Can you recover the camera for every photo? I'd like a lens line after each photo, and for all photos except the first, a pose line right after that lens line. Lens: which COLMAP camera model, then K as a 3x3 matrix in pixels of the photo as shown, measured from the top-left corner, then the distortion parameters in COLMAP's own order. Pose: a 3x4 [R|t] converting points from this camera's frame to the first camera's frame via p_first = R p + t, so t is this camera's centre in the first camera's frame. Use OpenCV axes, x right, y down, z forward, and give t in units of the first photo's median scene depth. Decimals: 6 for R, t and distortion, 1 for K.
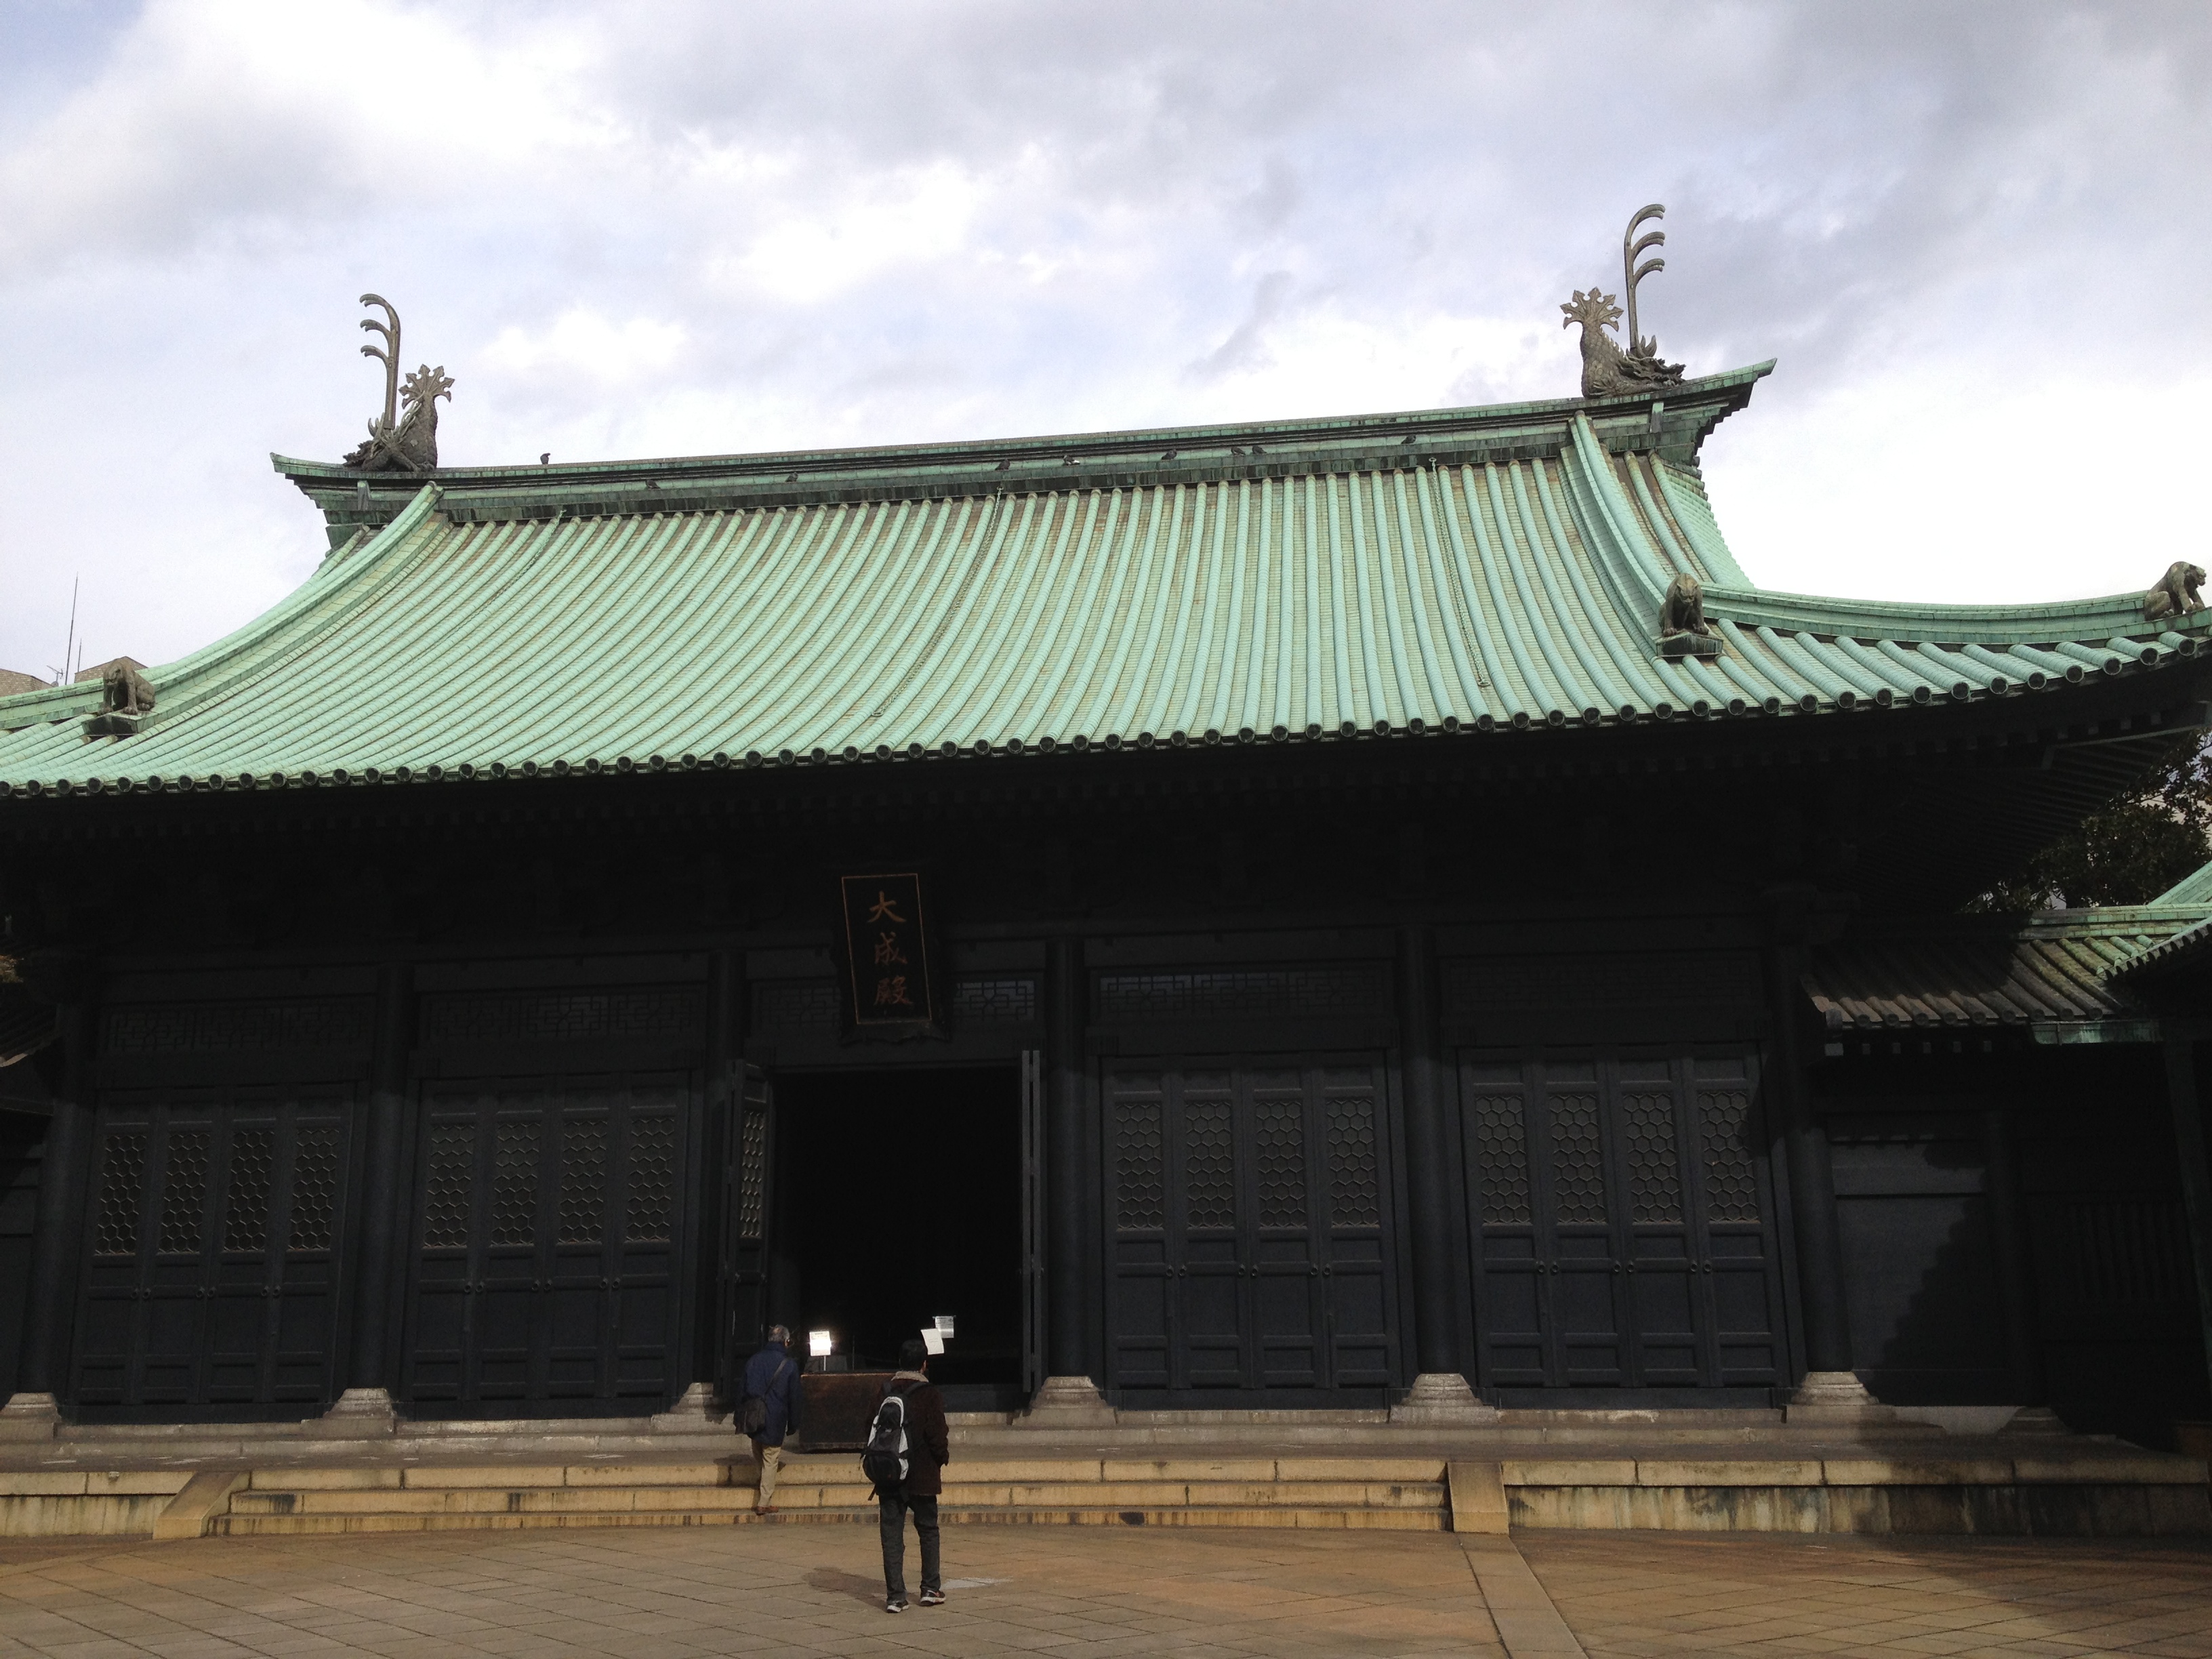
lens RADIAL K [[2039.7, 0, 1103.2], [0, 2039.7, 809.6], [0, 0, 1]] dist [0.056943, 0.000000]
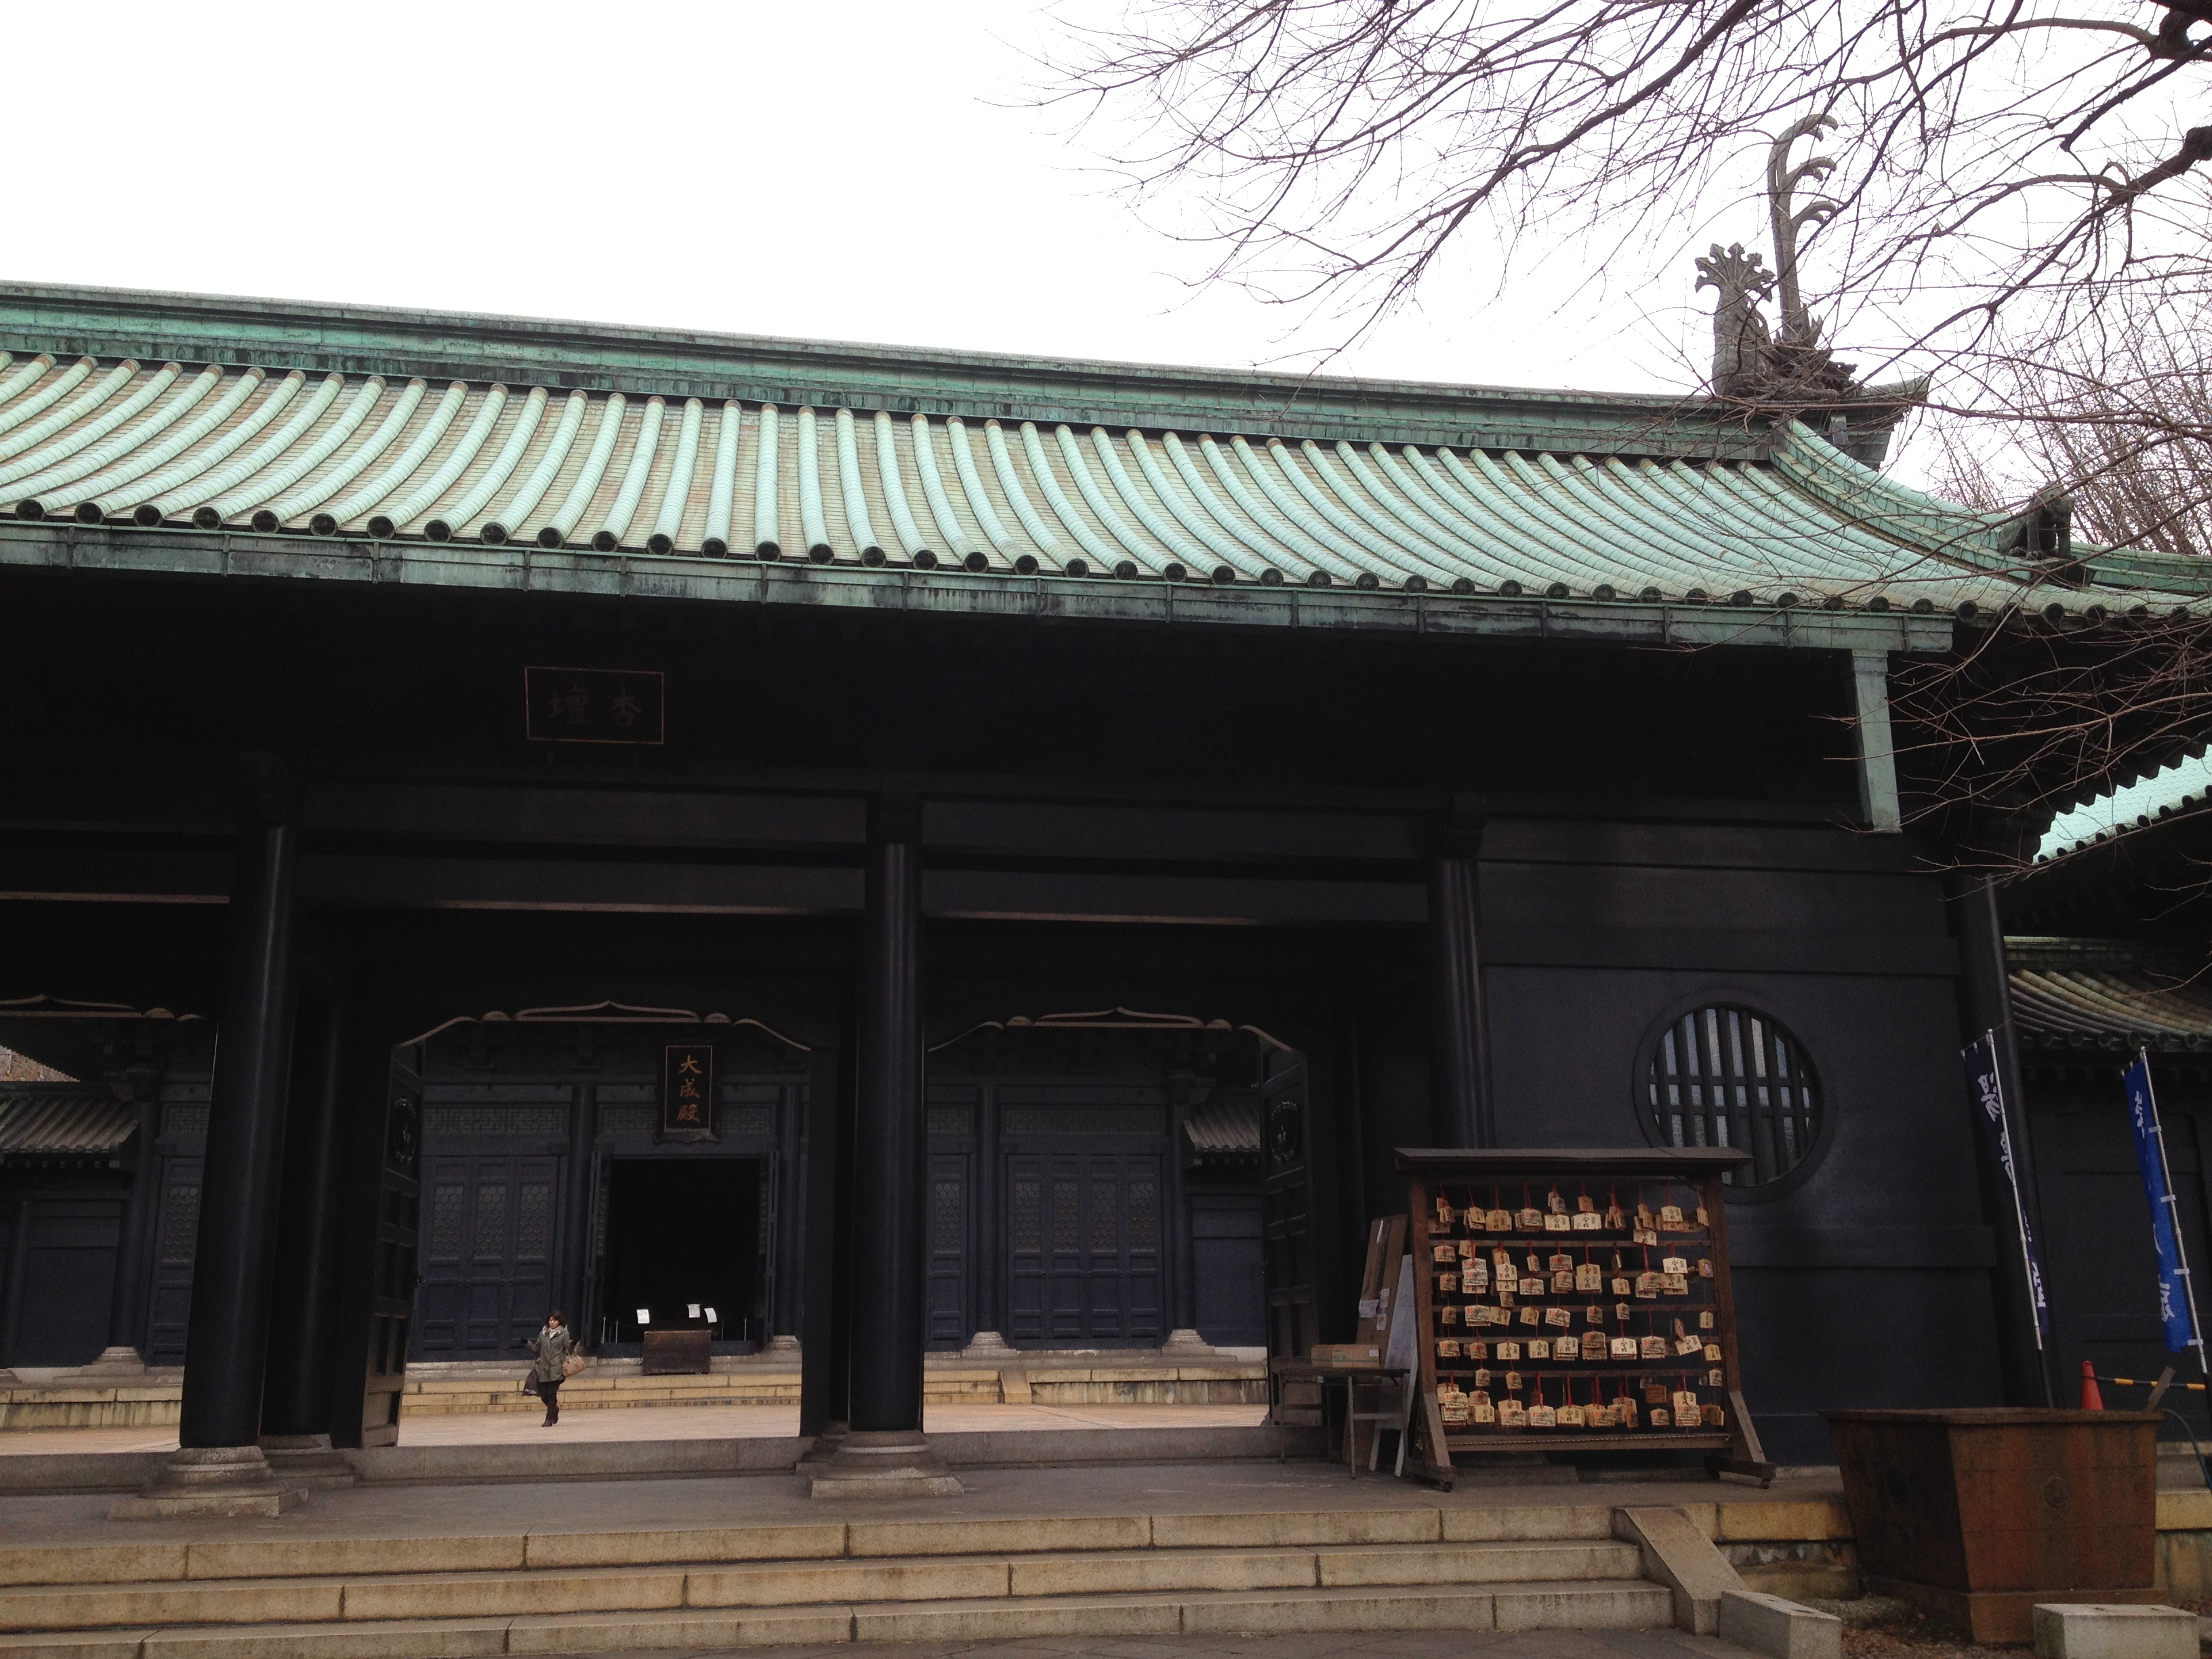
lens RADIAL K [[2039.7, 0, 1081.8], [0, 2039.7, 810.6], [0, 0, 1]] dist [0.056943, 0.000000]
pose [[0.961036, 0.070772, 0.267211, -0.274627], [-0.066906, 0.997481, -0.023558, -0.153148], [-0.268205, 0.004762, 0.963350, -0.786914]]
